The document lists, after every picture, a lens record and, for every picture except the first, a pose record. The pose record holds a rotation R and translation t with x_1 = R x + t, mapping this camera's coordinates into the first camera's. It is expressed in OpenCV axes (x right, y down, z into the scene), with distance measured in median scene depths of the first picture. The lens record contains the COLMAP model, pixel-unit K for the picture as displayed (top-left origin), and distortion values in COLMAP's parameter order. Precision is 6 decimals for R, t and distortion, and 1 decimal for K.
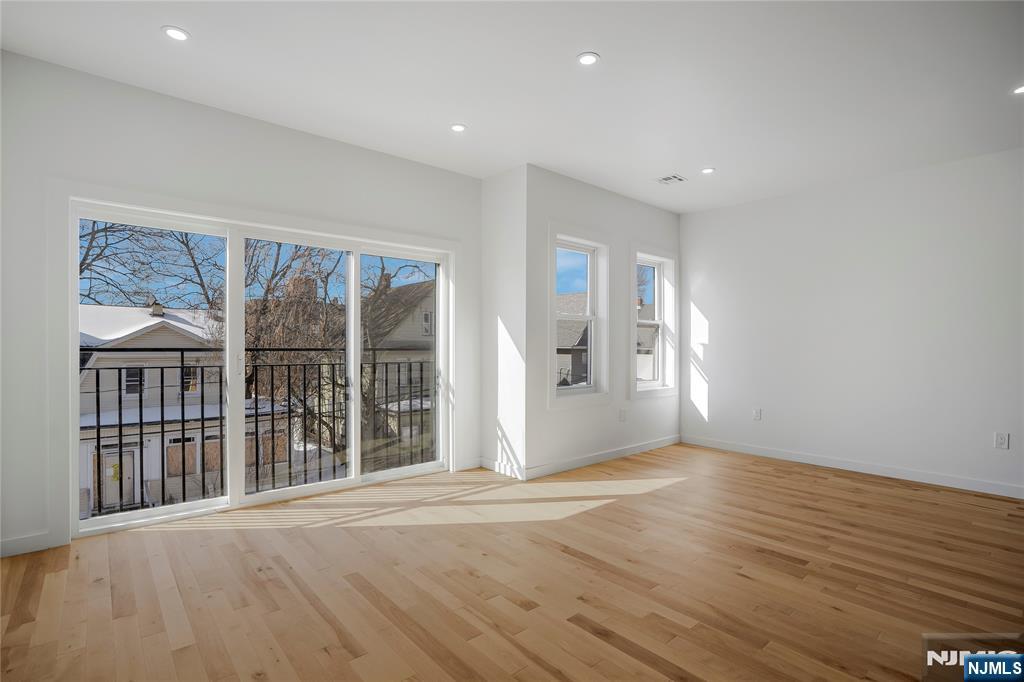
lens RADIAL K [[492.6, 0, 517.7], [0, 492.6, 345.8], [0, 0, 1]] dist [-0.055093, 0.015641]
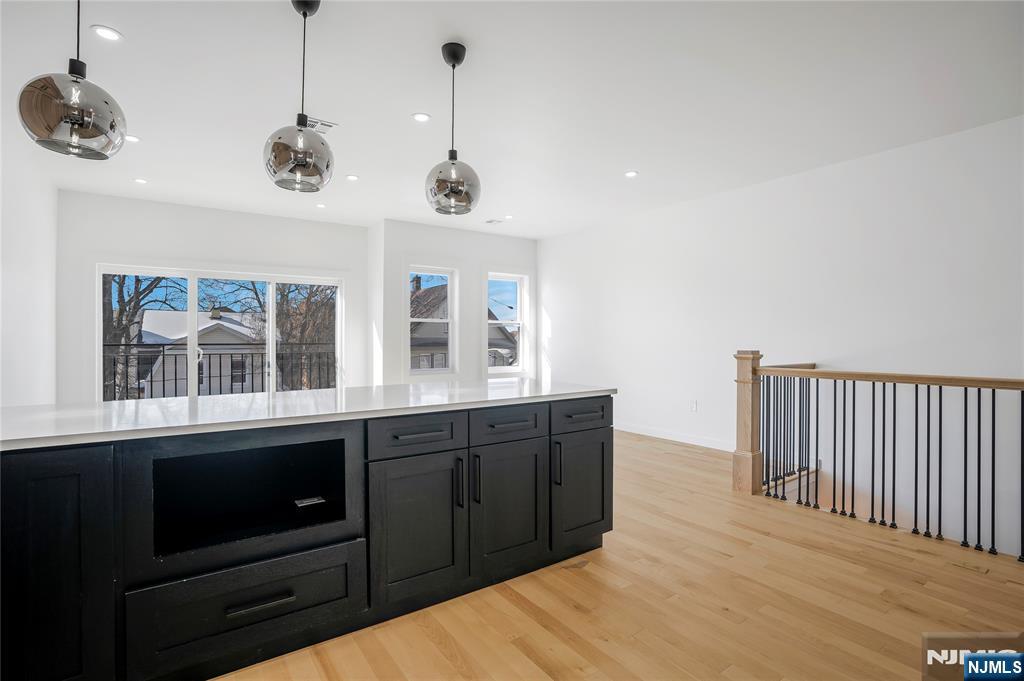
lens RADIAL K [[458.0, 0, 492.3], [0, 458.0, 354.3], [0, 0, 1]] dist [-0.018959, -0.000538]
pose [[0.988298, -0.004436, -0.152471, 0.228499], [0.009839, 0.999349, 0.034703, 0.001671], [0.152218, -0.035797, 0.987698, -0.163390]]
